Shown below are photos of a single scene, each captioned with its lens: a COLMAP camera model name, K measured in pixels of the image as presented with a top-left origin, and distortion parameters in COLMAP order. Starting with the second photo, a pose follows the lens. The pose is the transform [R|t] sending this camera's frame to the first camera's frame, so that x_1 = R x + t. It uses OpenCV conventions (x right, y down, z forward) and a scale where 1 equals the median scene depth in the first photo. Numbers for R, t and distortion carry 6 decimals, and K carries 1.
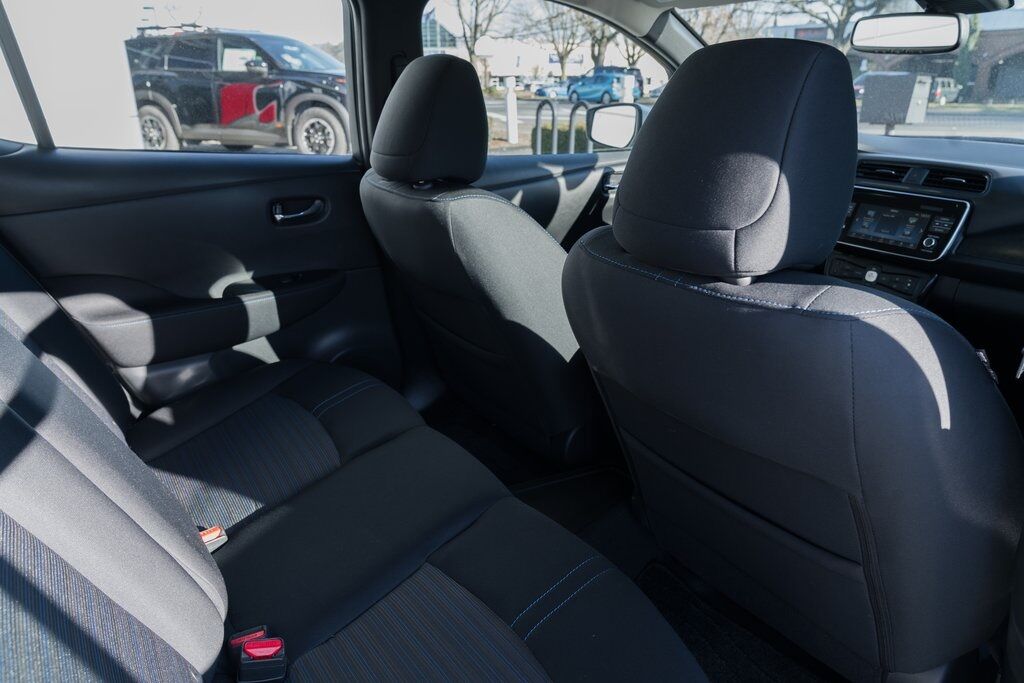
lens RADIAL K [[703.6, 0, 510.6], [0, 703.6, 351.5], [0, 0, 1]] dist [-0.023613, 0.010850]
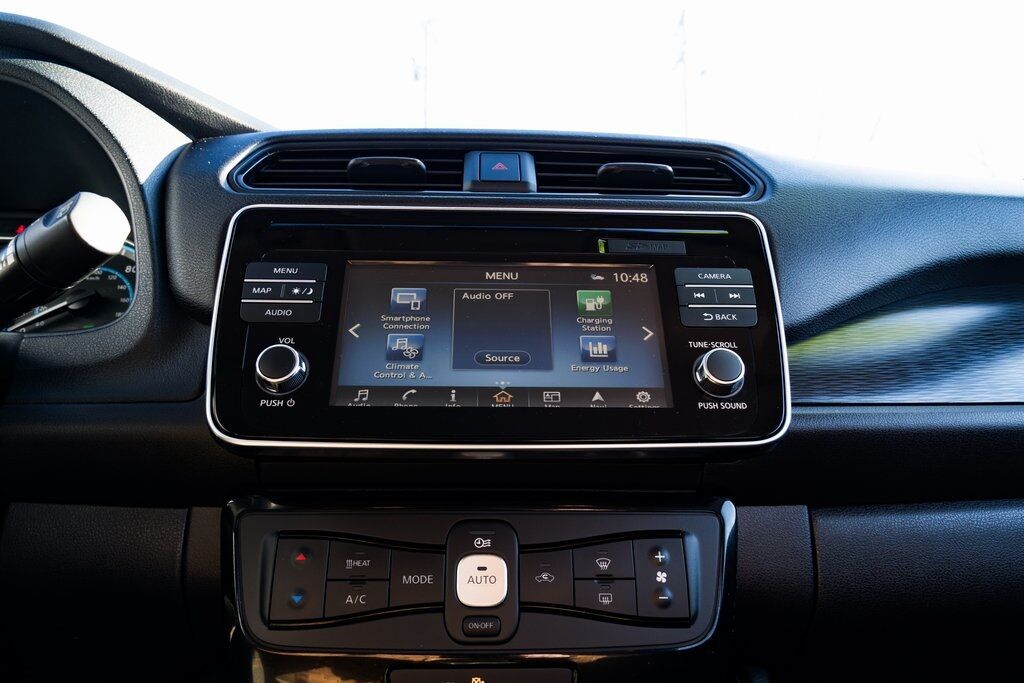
lens RADIAL K [[703.6, 0, 510.6], [0, 703.6, 351.5], [0, 0, 1]] dist [-0.023613, 0.010850]
pose [[0.540799, 0.018696, 0.840944, 0.351815], [0.309237, 0.925321, -0.219438, -0.124650], [-0.782246, 0.378723, 0.494632, 0.884006]]
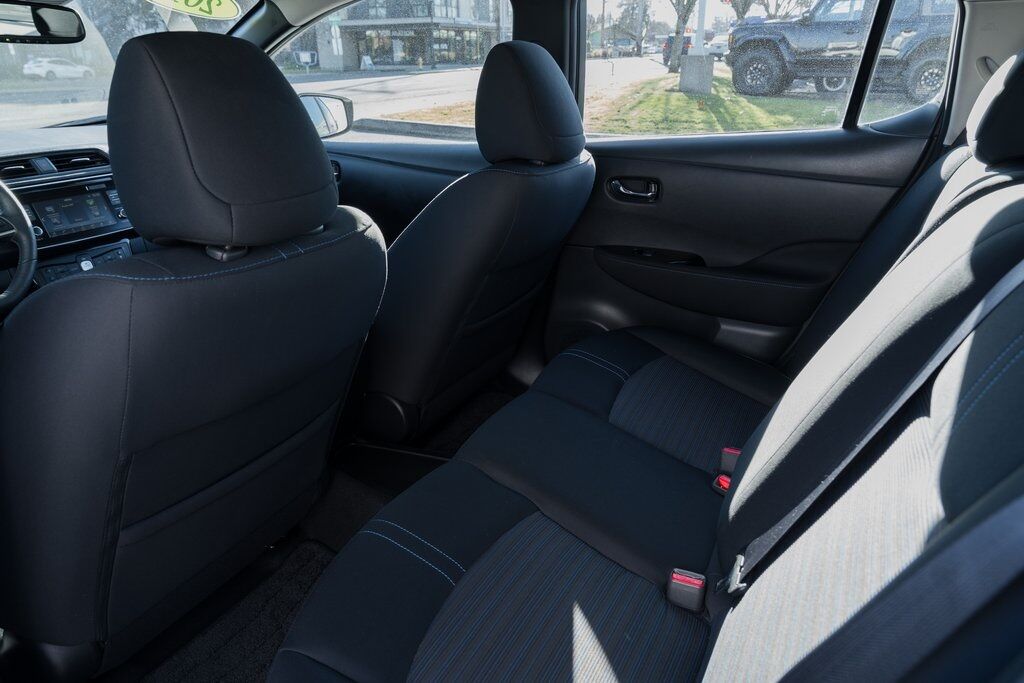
lens RADIAL K [[703.6, 0, 510.6], [0, 703.6, 351.5], [0, 0, 1]] dist [-0.023613, 0.010850]
pose [[-0.456242, -0.347567, 0.819171, -0.643420], [0.330936, 0.788263, 0.518770, -0.337277], [-0.826029, 0.507778, -0.244616, 0.821921]]
